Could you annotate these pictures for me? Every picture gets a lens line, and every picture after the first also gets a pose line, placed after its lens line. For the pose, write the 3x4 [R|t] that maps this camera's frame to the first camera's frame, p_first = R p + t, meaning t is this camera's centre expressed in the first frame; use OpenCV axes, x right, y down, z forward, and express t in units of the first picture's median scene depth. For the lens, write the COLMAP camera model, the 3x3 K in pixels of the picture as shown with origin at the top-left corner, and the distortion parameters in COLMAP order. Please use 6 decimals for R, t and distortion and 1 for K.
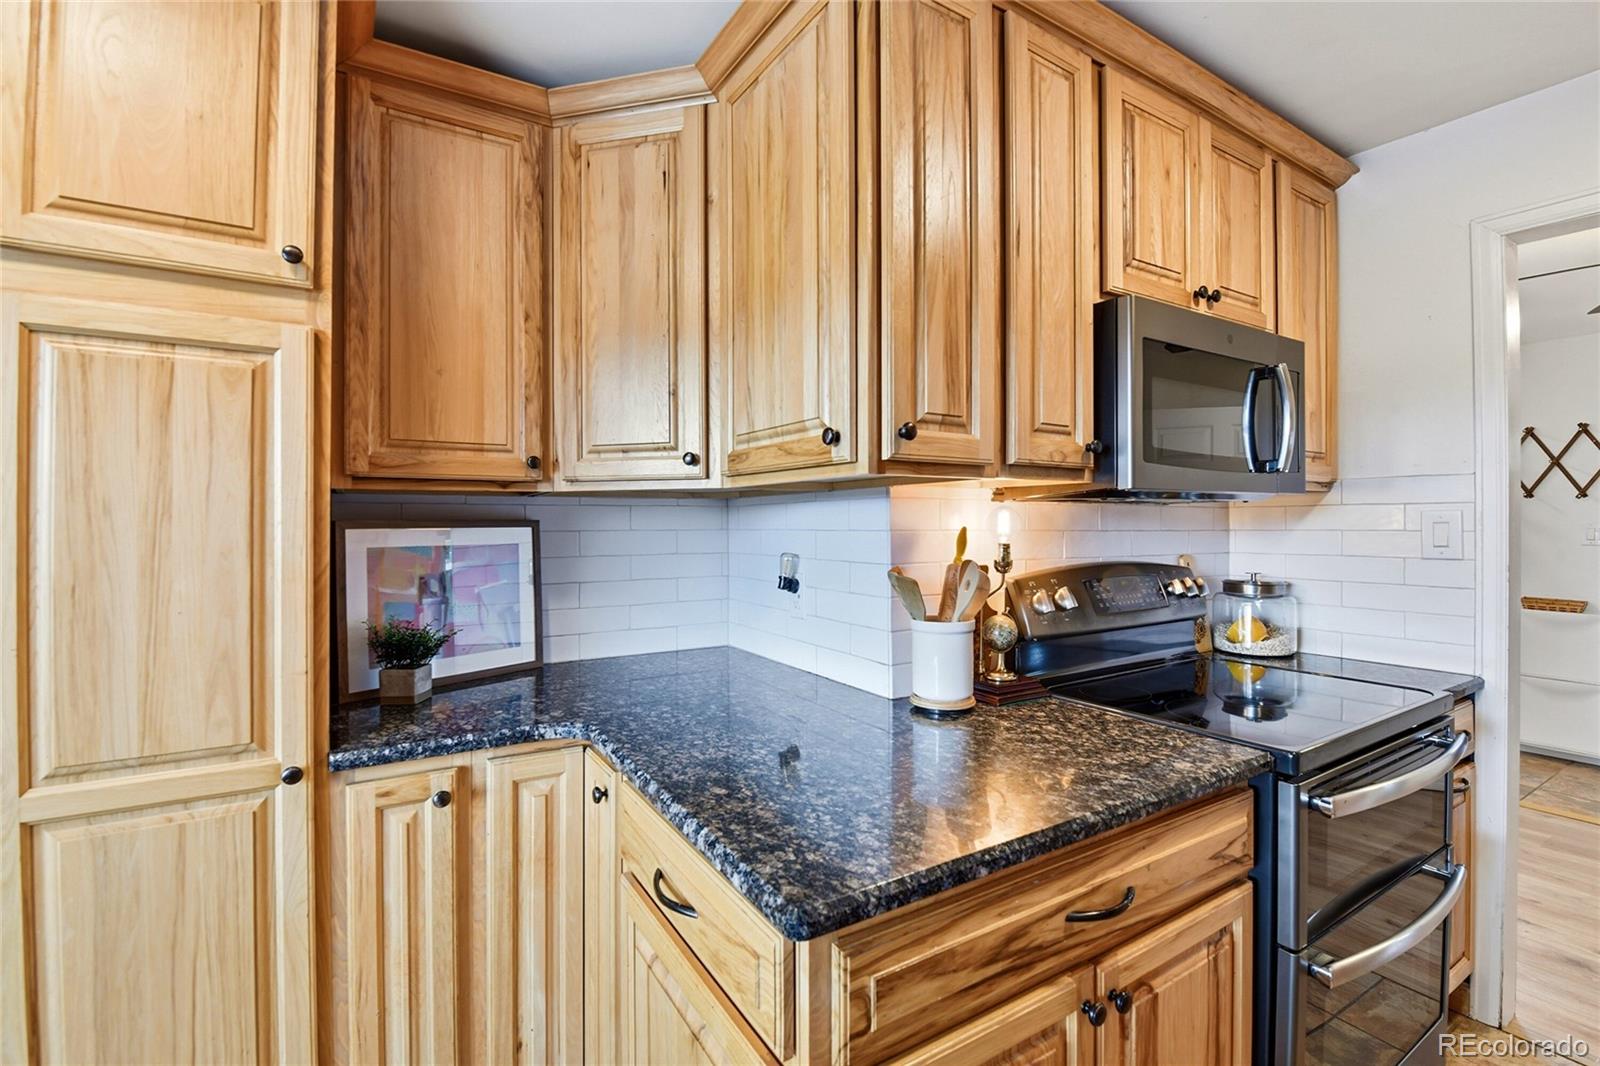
lens RADIAL K [[712.1, 0, 796.5], [0, 712.1, 520.8], [0, 0, 1]] dist [-0.008610, -0.004783]
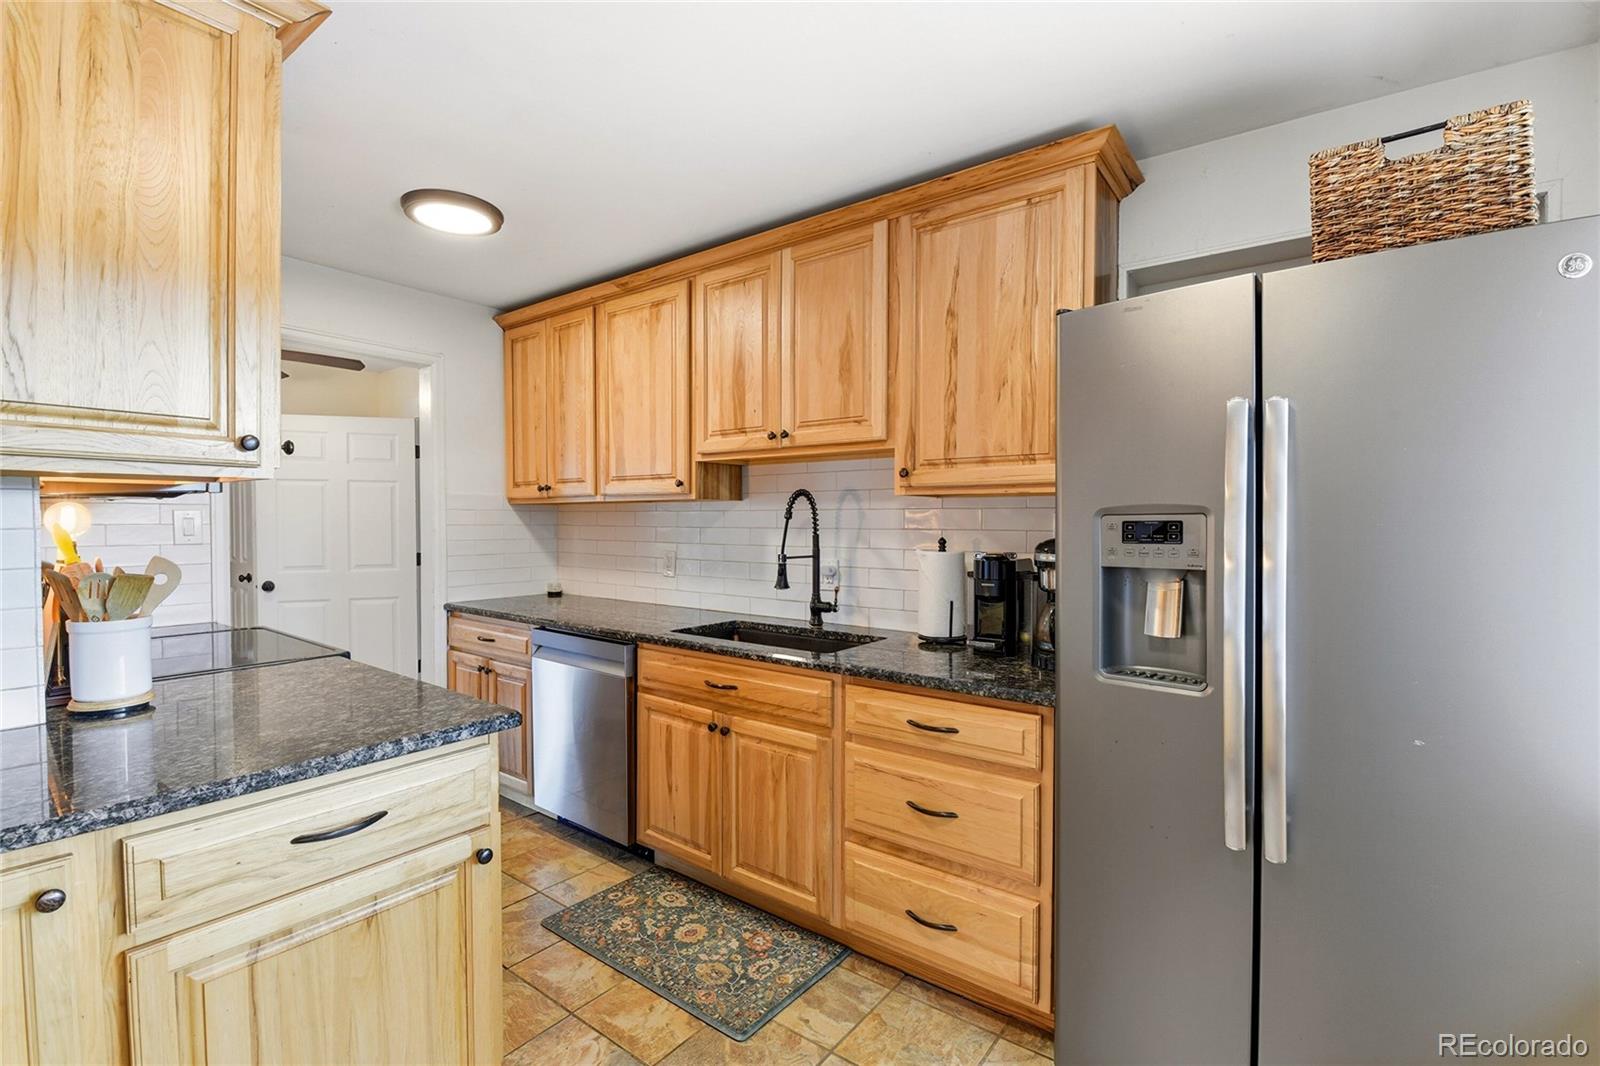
lens RADIAL K [[712.1, 0, 803.6], [0, 712.1, 530.7], [0, 0, 1]] dist [-0.008610, -0.004783]
pose [[-0.378915, -0.015532, 0.925301, -1.308359], [-0.005477, 0.999879, 0.014541, -0.000149], [-0.925415, 0.000442, -0.378955, 0.612519]]
